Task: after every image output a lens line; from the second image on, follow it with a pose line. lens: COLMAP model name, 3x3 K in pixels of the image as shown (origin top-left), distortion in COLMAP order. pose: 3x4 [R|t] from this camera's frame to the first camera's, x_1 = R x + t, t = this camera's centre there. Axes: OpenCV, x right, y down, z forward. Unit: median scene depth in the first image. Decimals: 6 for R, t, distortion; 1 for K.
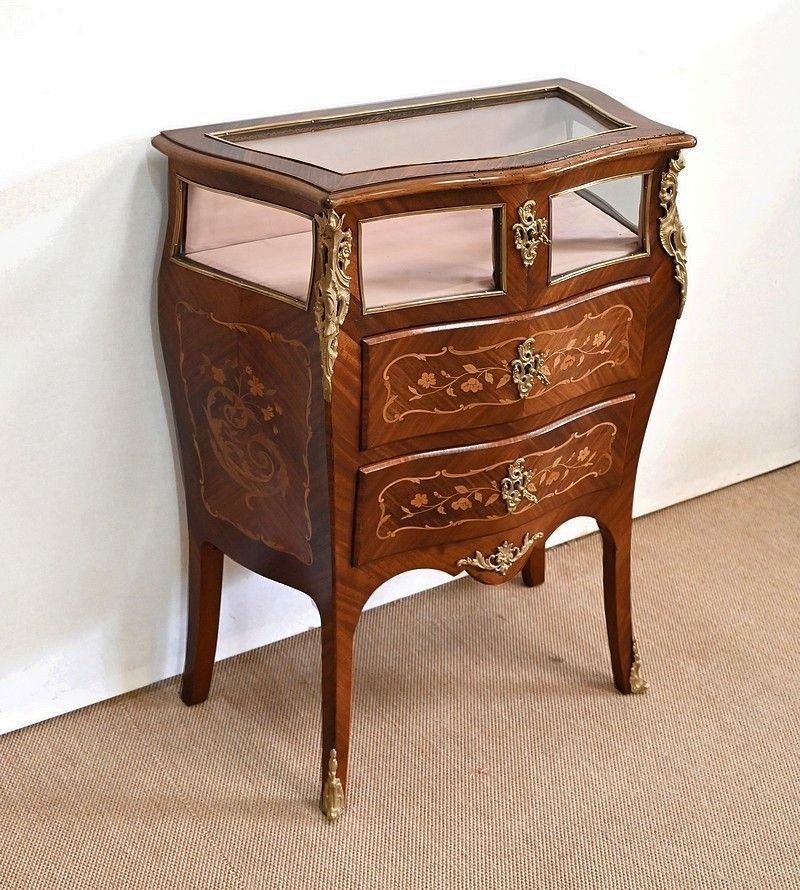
lens RADIAL K [[1402.9, 0, 403.0], [0, 1402.9, 441.3], [0, 0, 1]] dist [-0.032207, 0.000000]
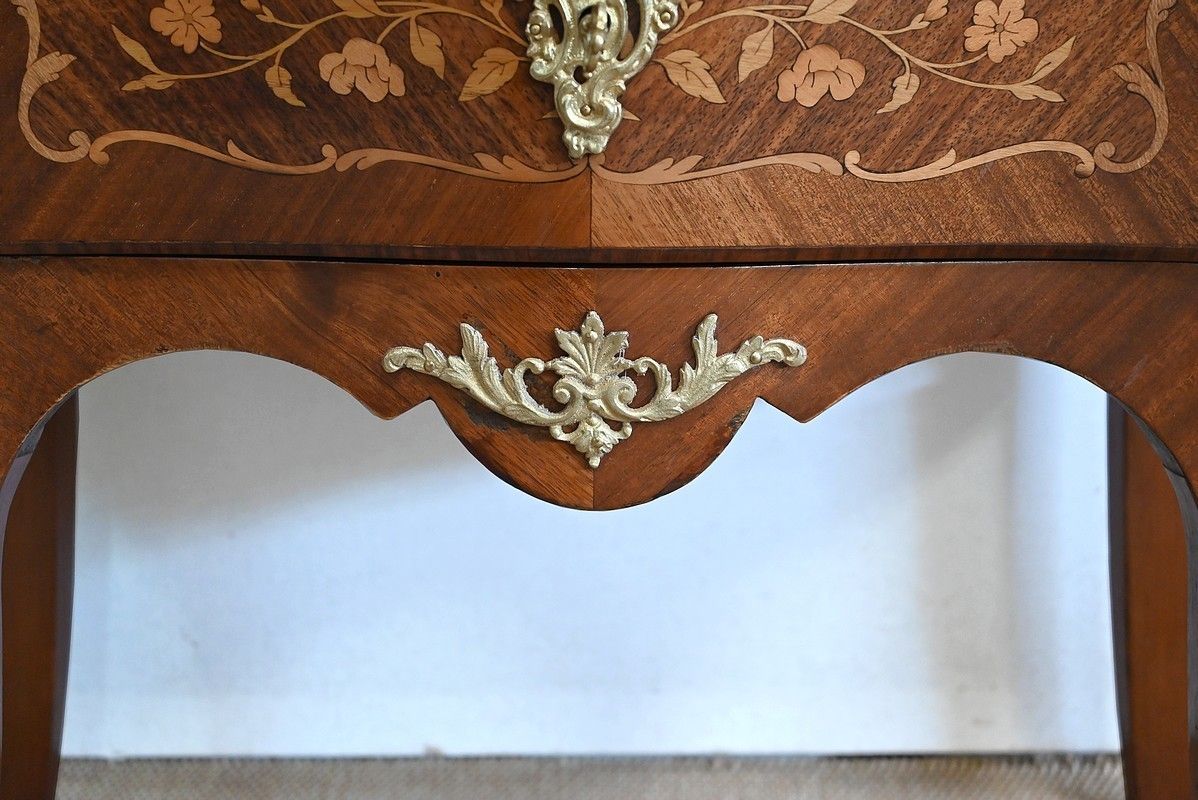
lens RADIAL K [[1720.5, 0, 600.0], [0, 1720.5, 397.6], [0, 0, 1]] dist [-0.007920, 0.000000]
pose [[0.846046, 0.103100, -0.523046, 0.245127], [-0.230027, 0.955690, -0.183697, 0.147593], [0.480931, 0.275731, 0.832273, 0.787523]]
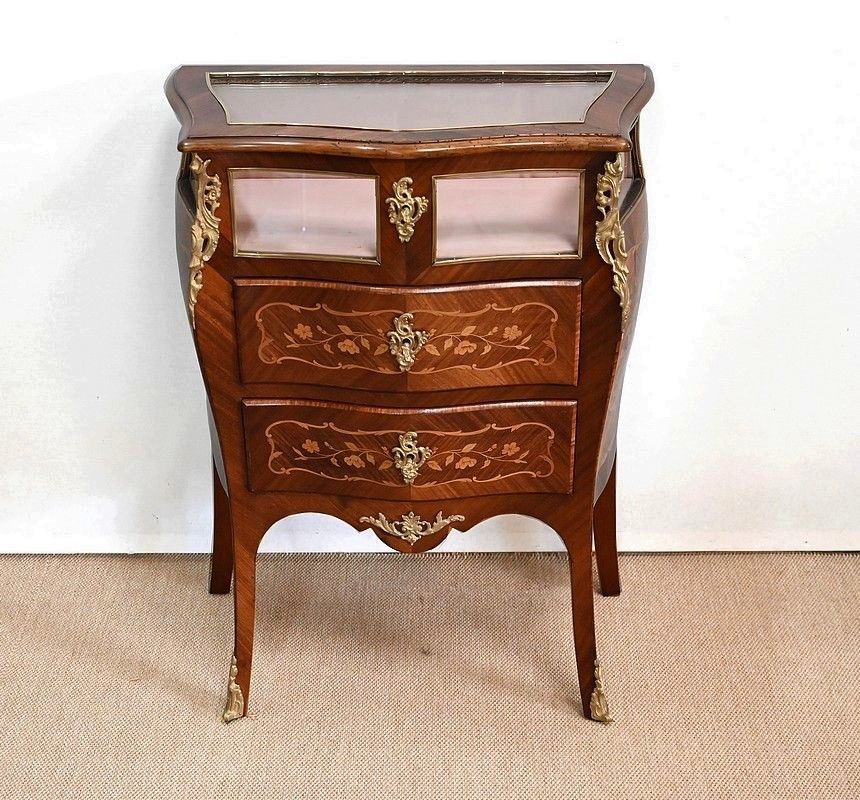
lens RADIAL K [[1535.7, 0, 425.6], [0, 1535.7, 439.3], [0, 0, 1]] dist [-0.013974, 0.000000]
pose [[0.838031, 0.242607, -0.488719, 0.636204], [-0.229626, 0.969343, 0.087444, -0.081805], [0.494950, 0.038942, 0.868048, 0.048072]]
